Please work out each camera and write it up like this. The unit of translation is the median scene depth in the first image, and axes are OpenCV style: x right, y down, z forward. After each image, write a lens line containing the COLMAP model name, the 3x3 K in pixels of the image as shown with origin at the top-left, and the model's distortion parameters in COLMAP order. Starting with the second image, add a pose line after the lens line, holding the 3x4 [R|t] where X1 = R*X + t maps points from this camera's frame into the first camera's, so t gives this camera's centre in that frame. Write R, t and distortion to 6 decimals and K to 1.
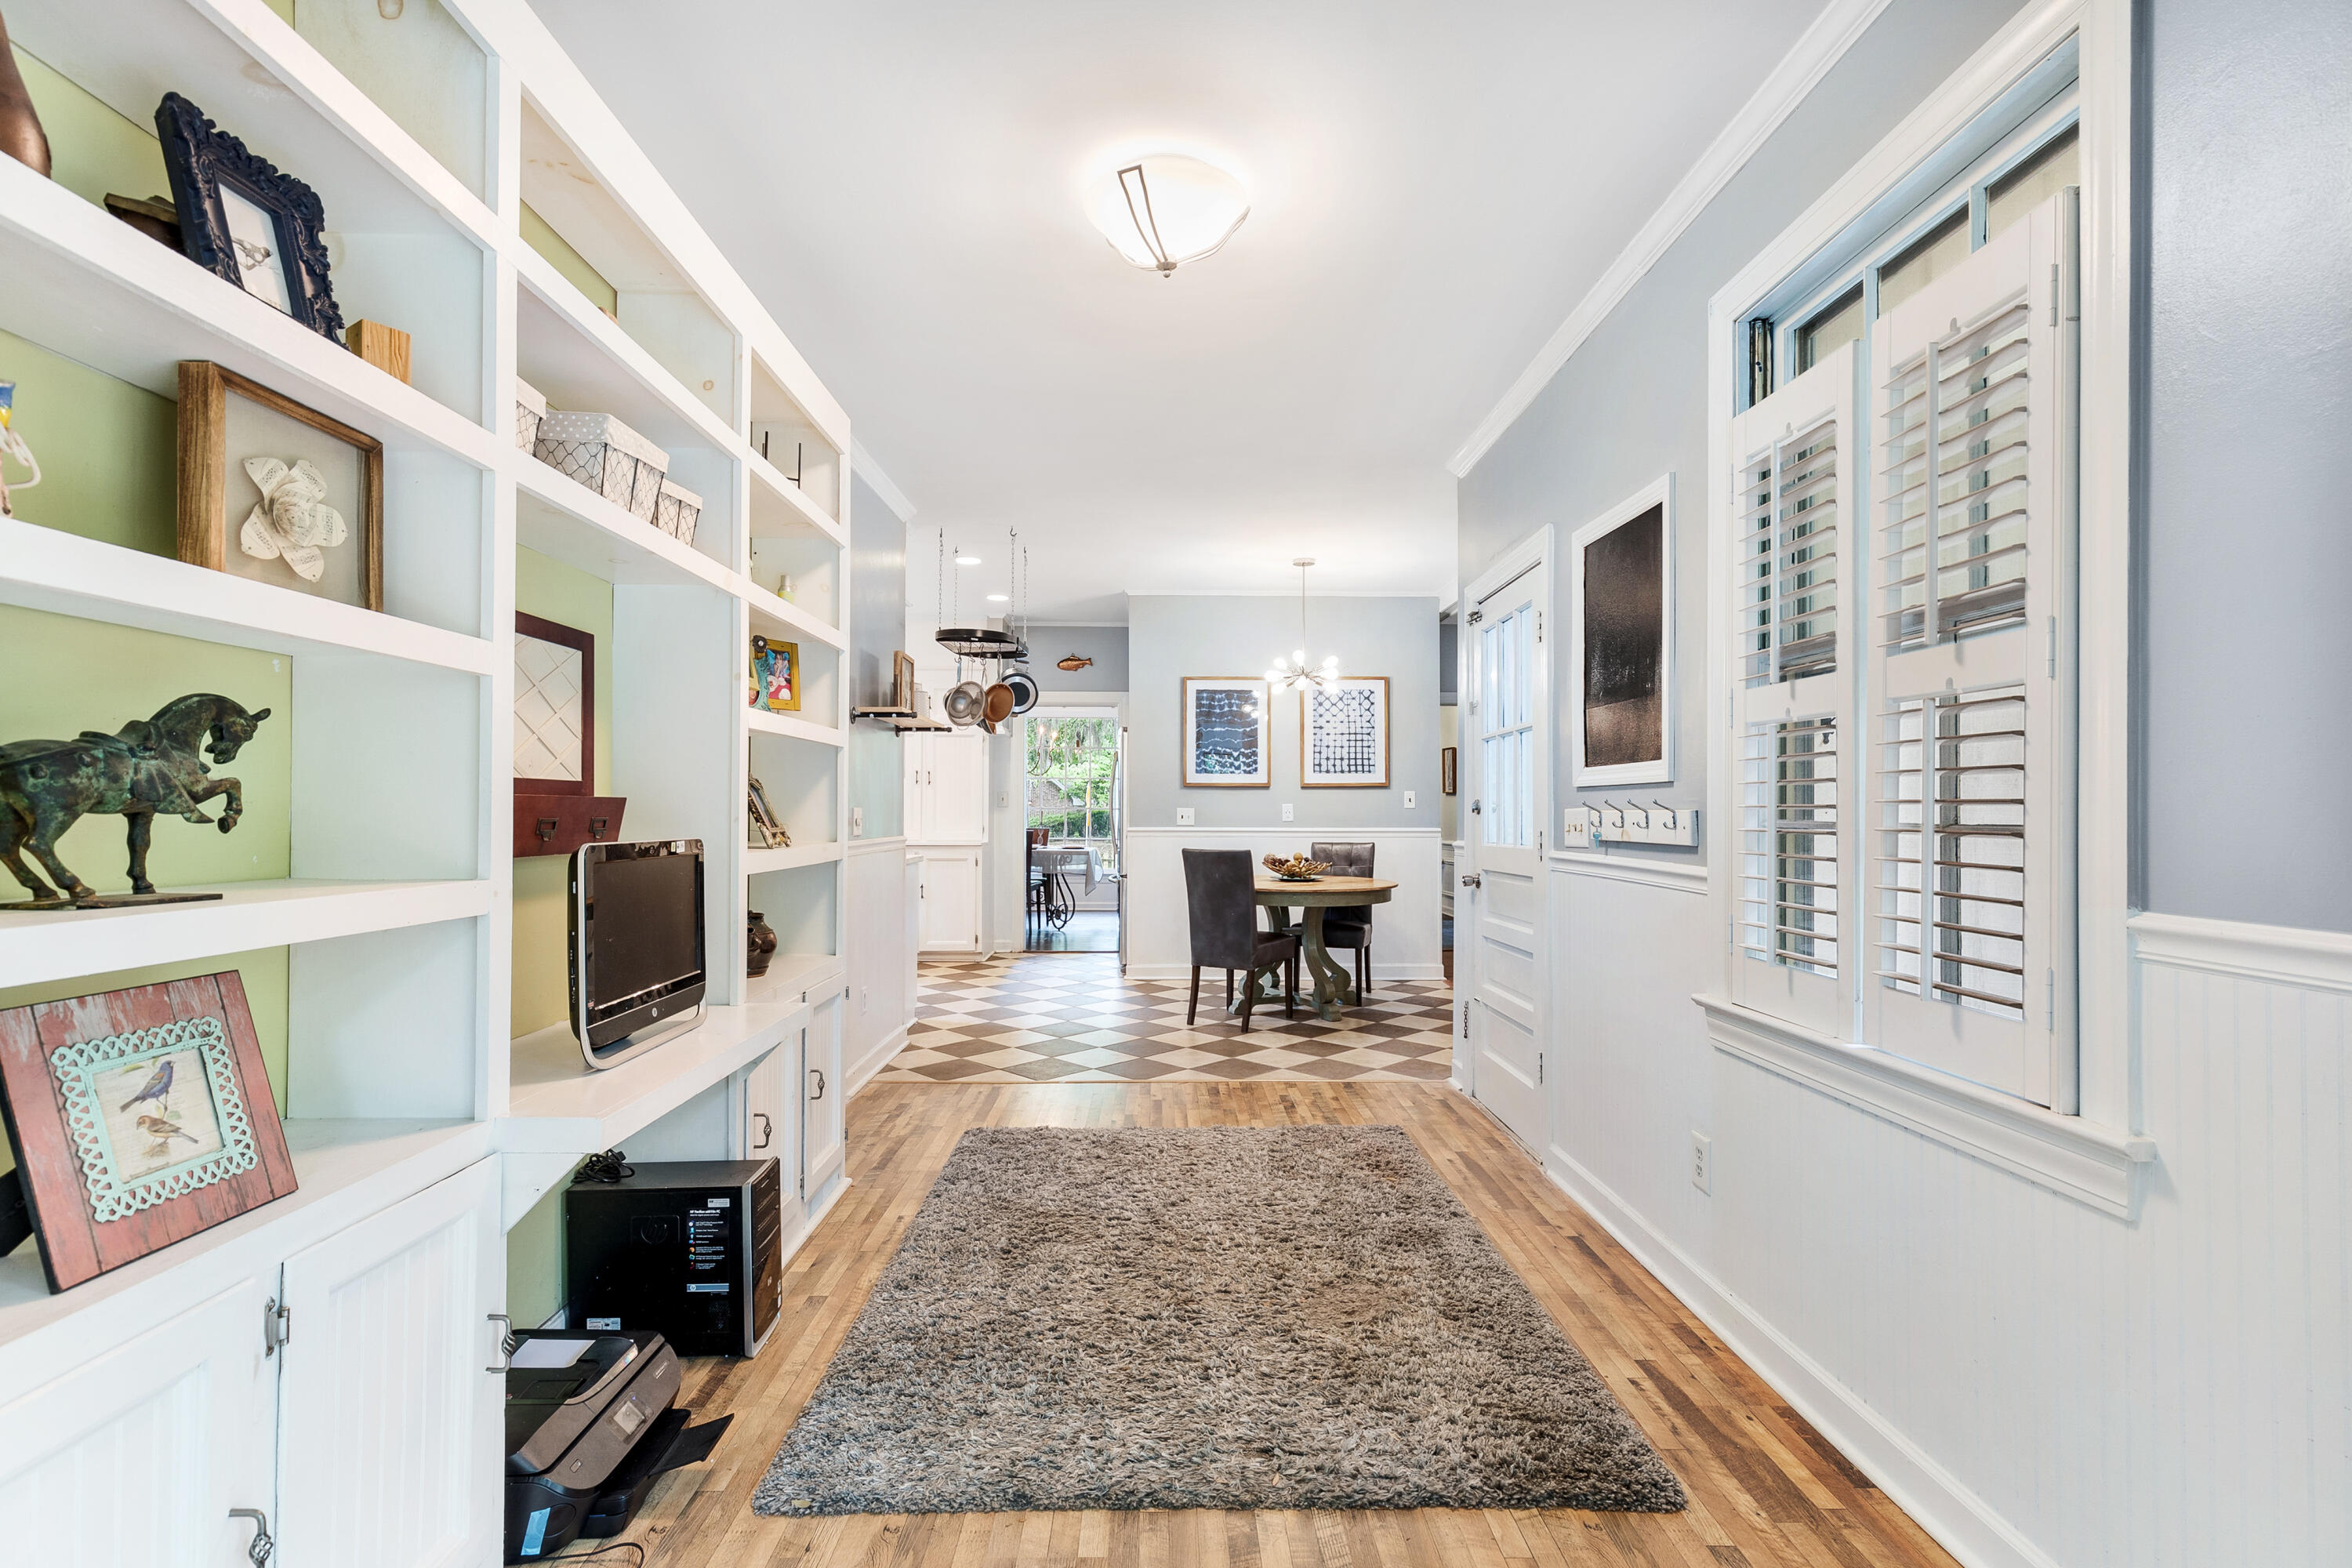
lens RADIAL K [[1064.4, 0, 1168.9], [0, 1064.4, 796.8], [0, 0, 1]] dist [0.004108, 0.000060]
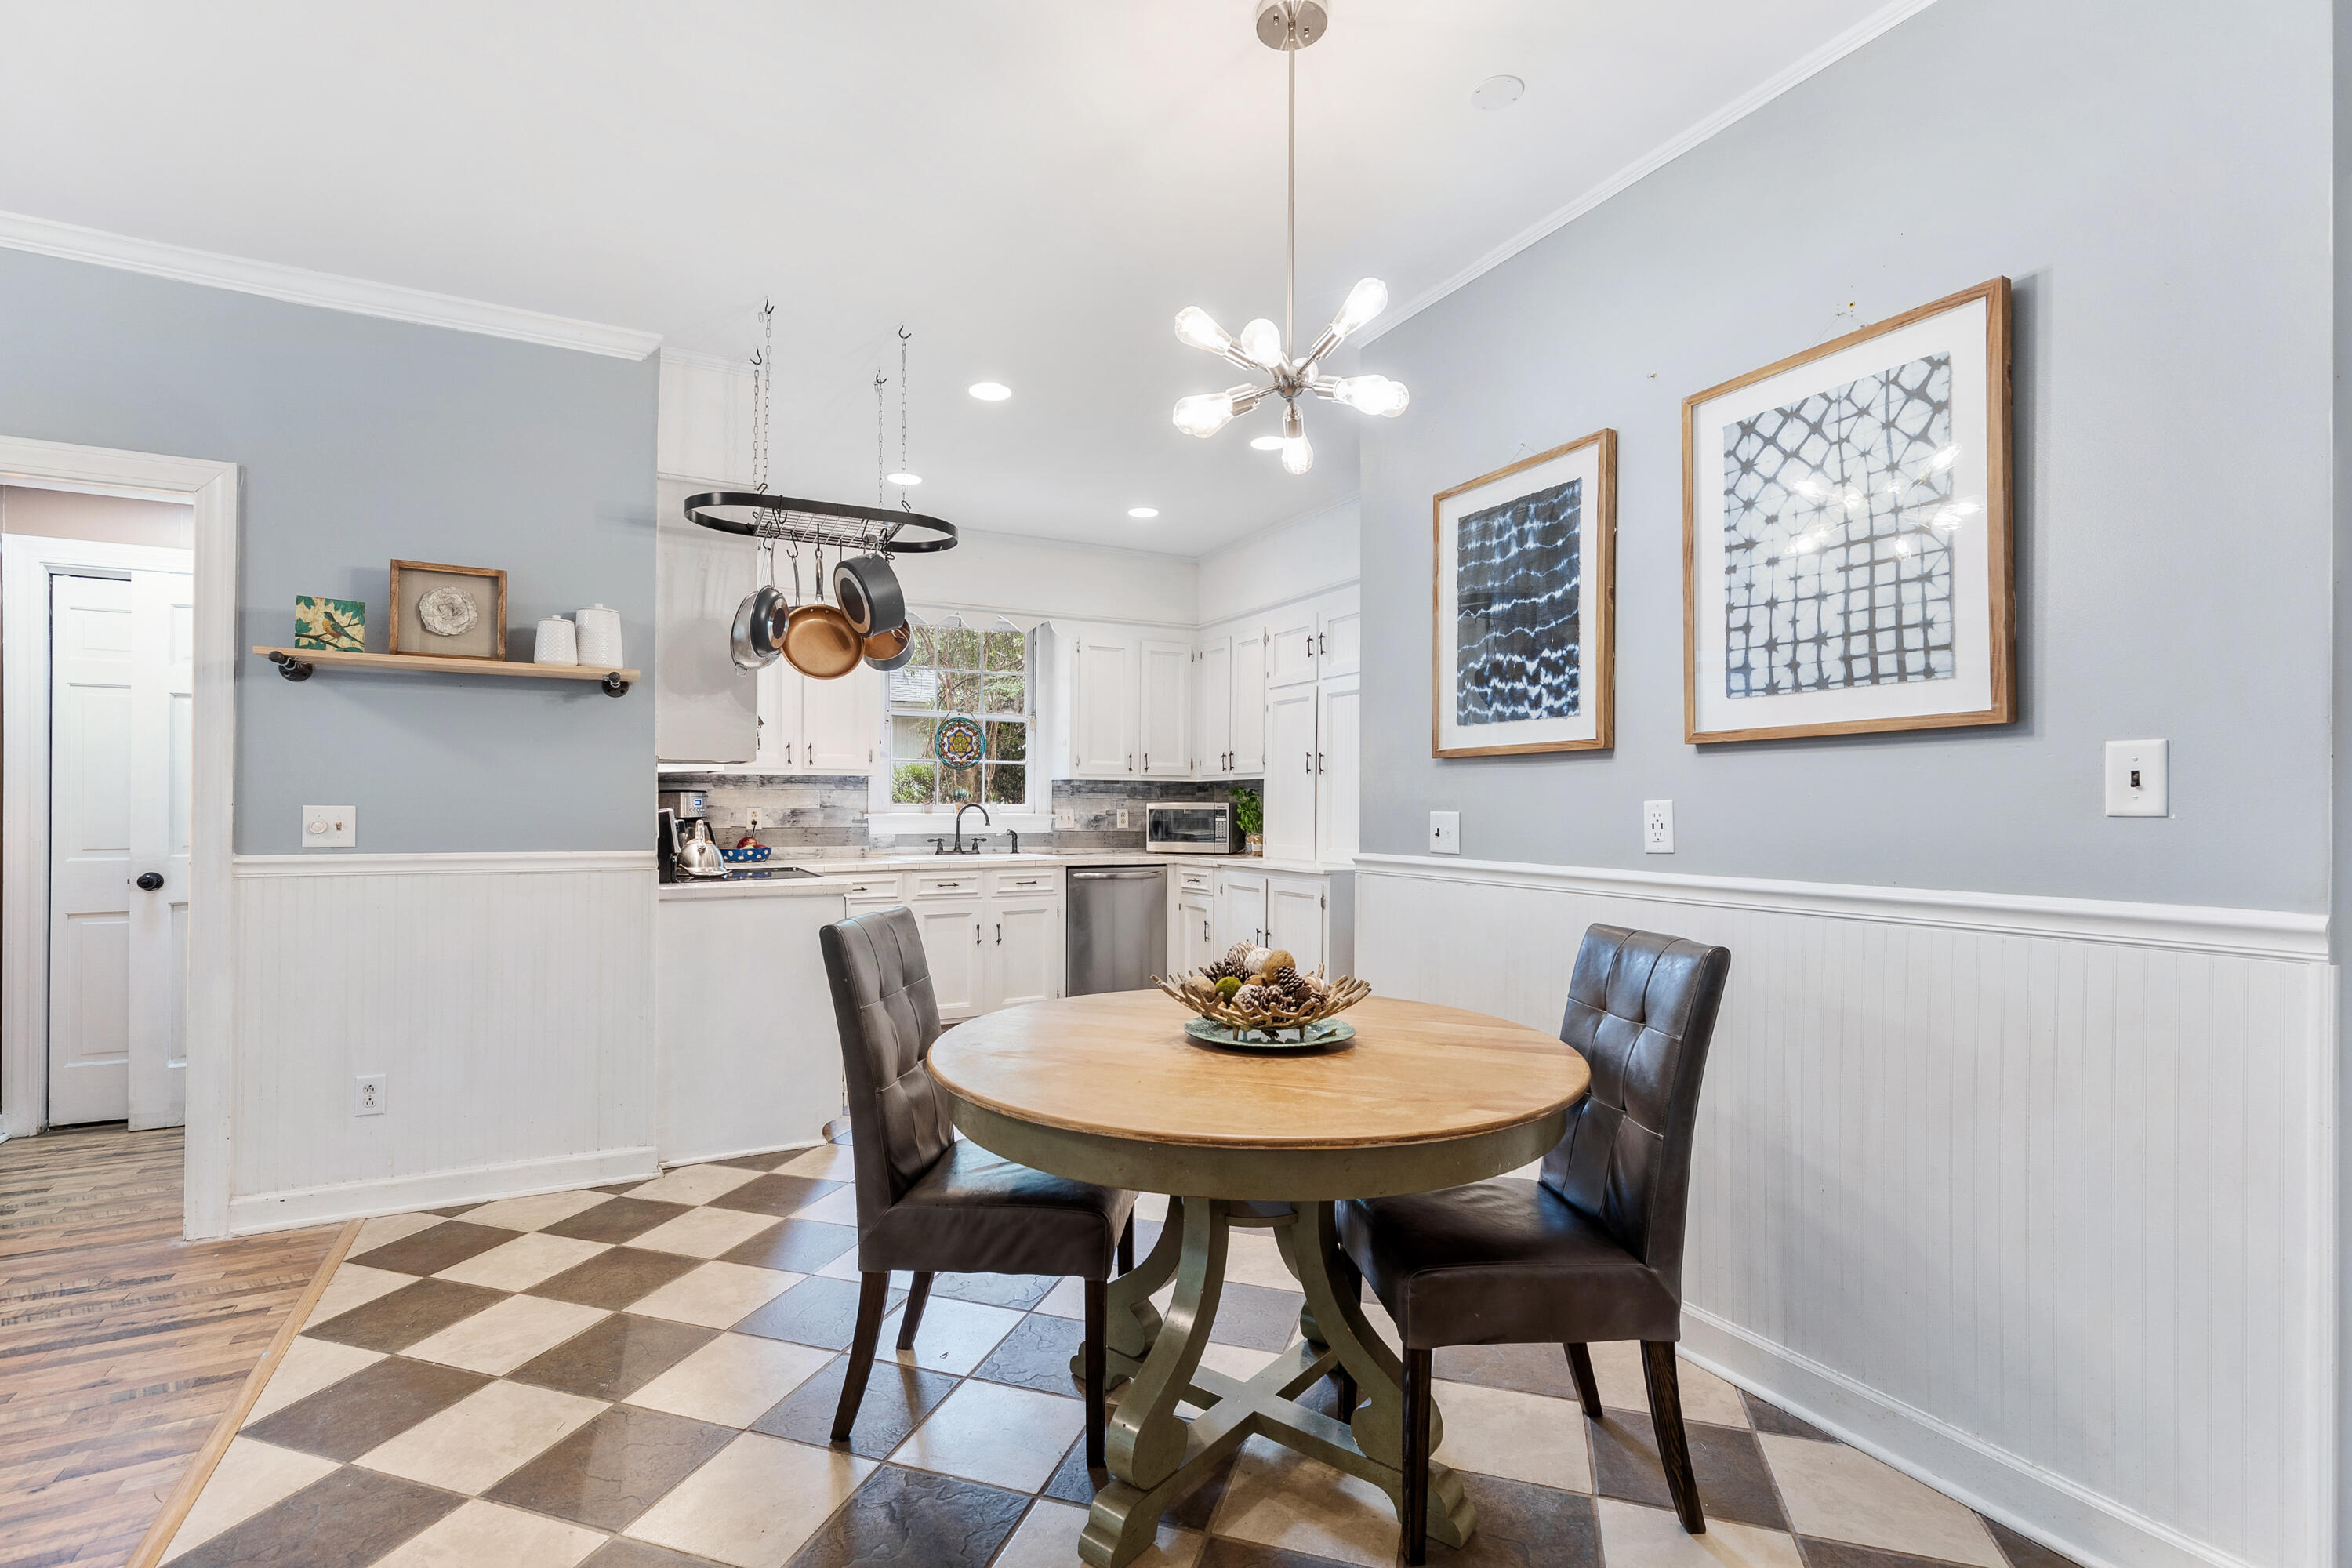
lens RADIAL K [[1064.4, 0, 1166.8], [0, 1064.4, 798.8], [0, 0, 1]] dist [0.004108, 0.000060]
pose [[0.453117, -0.007084, -0.891423, 0.811371], [0.004126, 0.999974, -0.005850, 0.018328], [0.891441, -0.001027, 0.453135, 1.734194]]
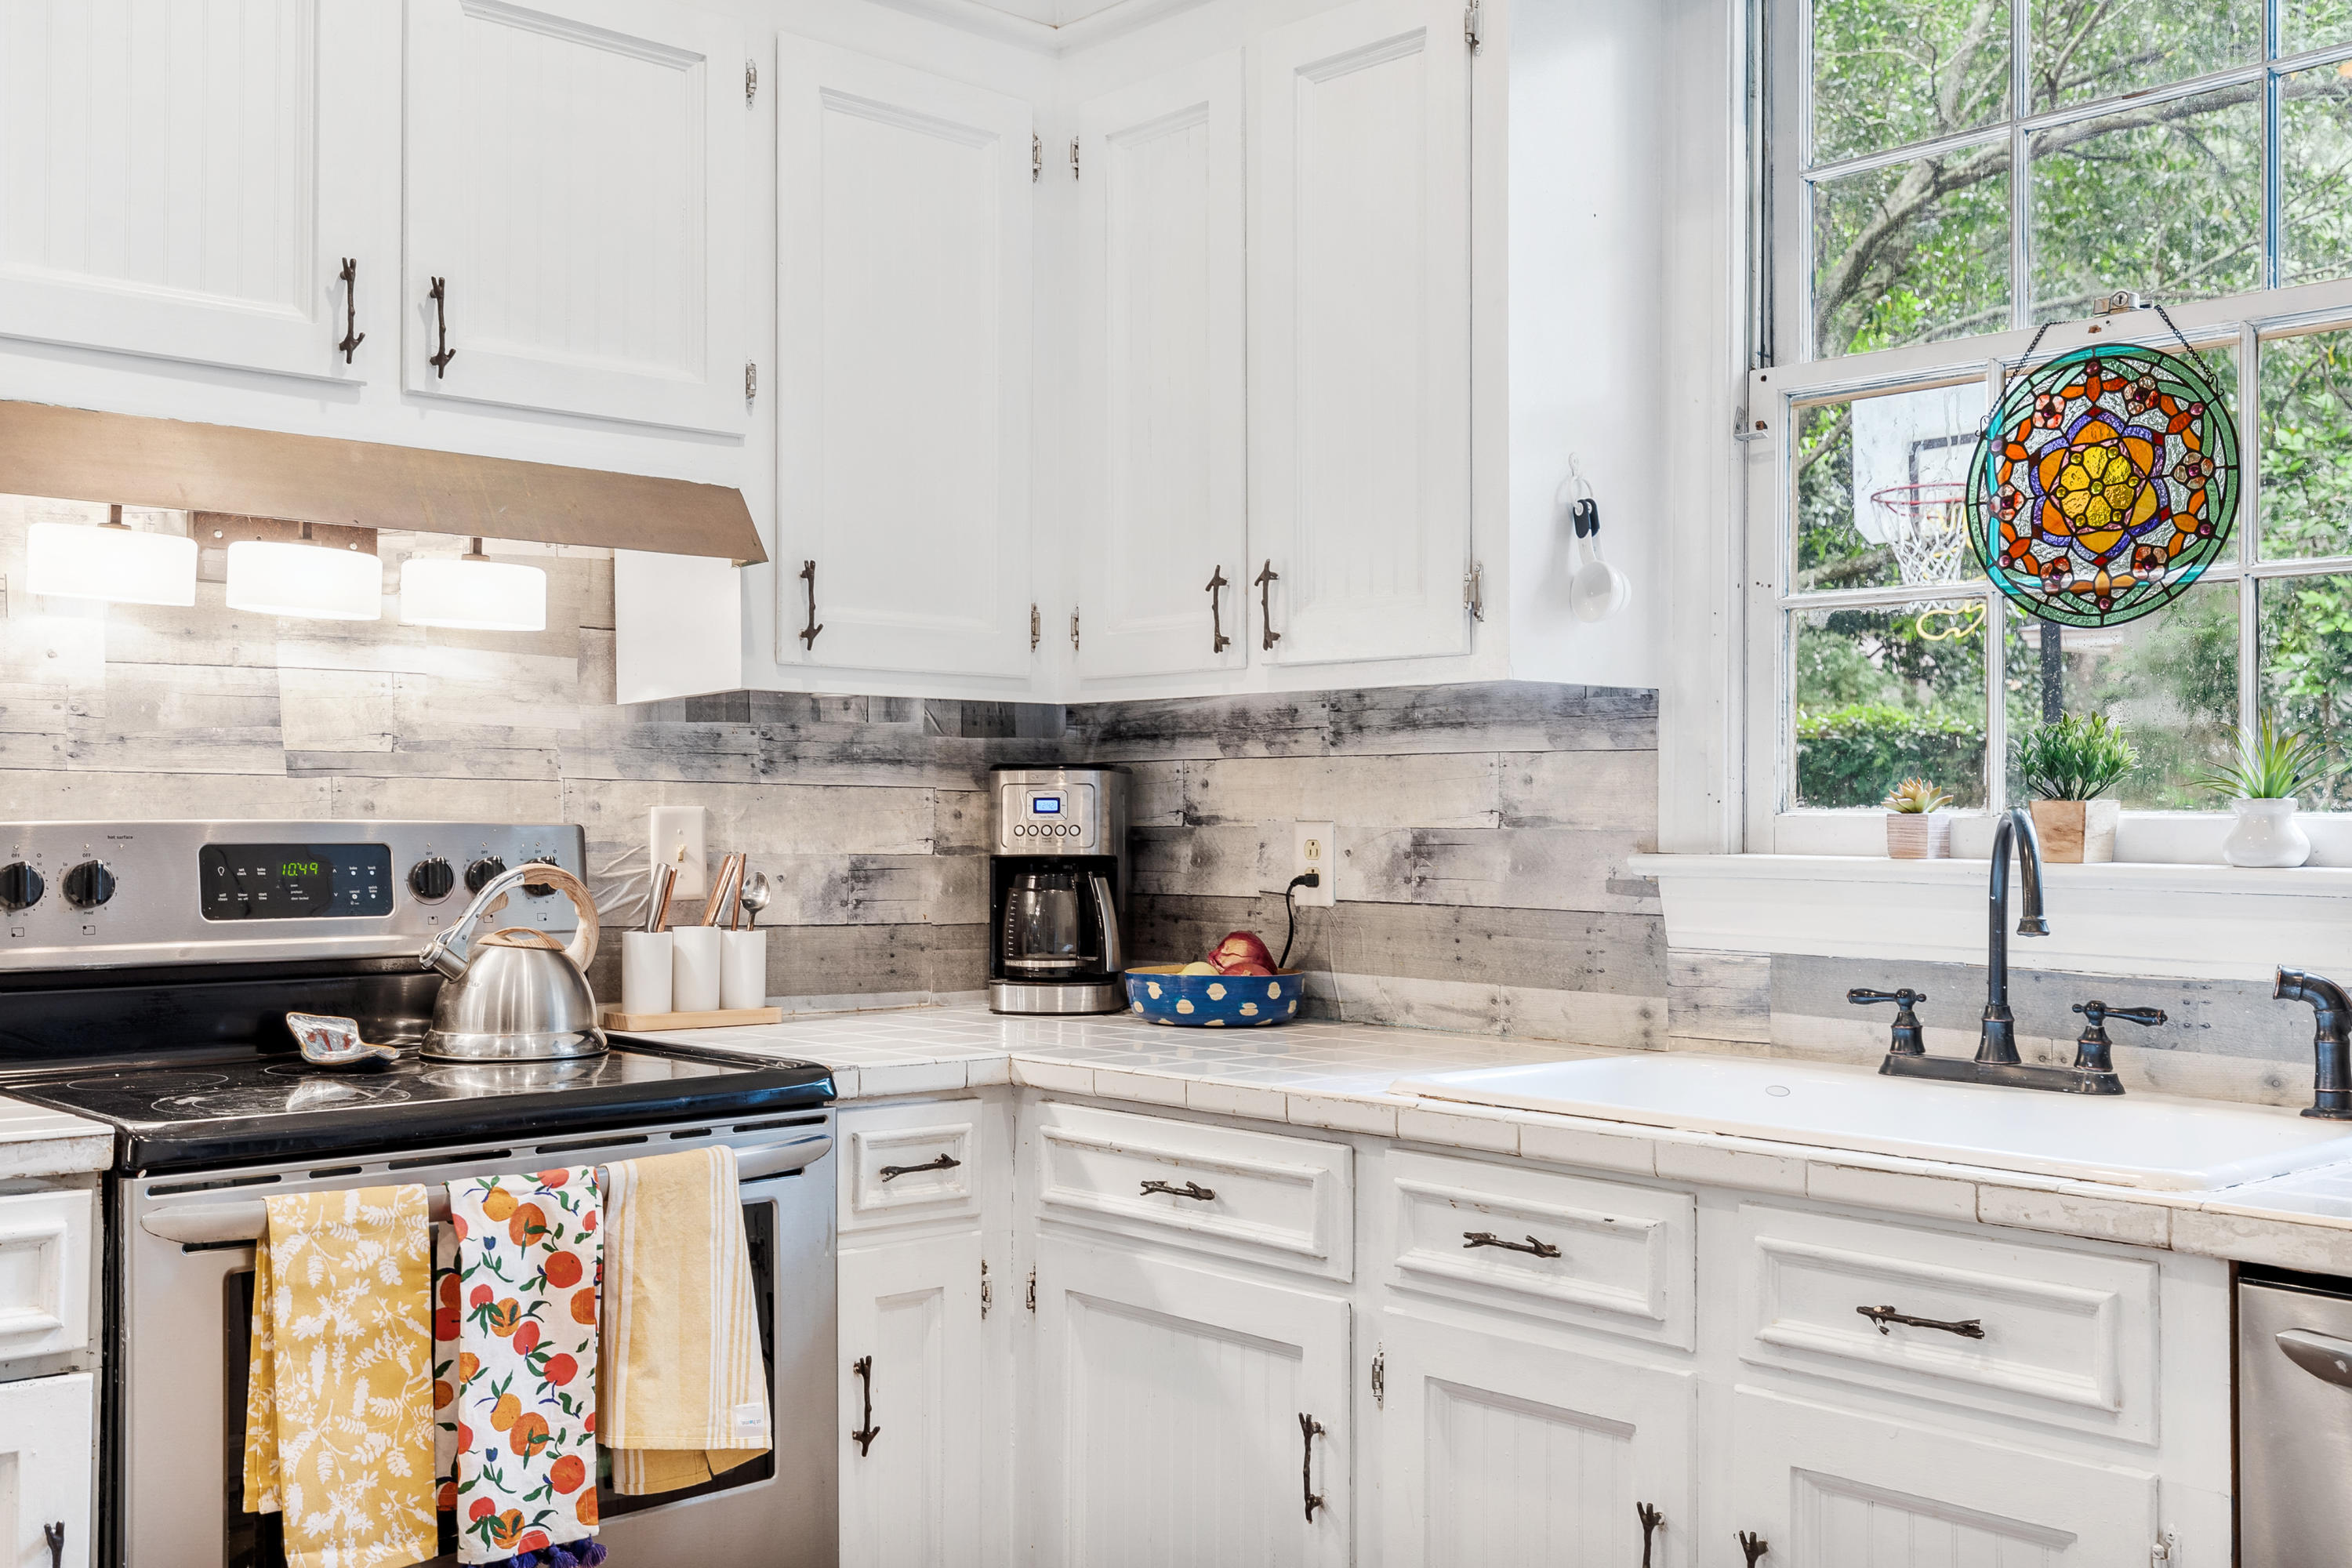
lens RADIAL K [[2251.4, 0, 1176.2], [0, 2251.4, 783.7], [0, 0, 1]] dist [0.002969, 0.000000]
pose [[-0.737801, -0.013524, -0.674883, -0.383456], [-0.001730, 0.999834, -0.018145, 0.020522], [0.675016, -0.012220, -0.737702, 2.655164]]
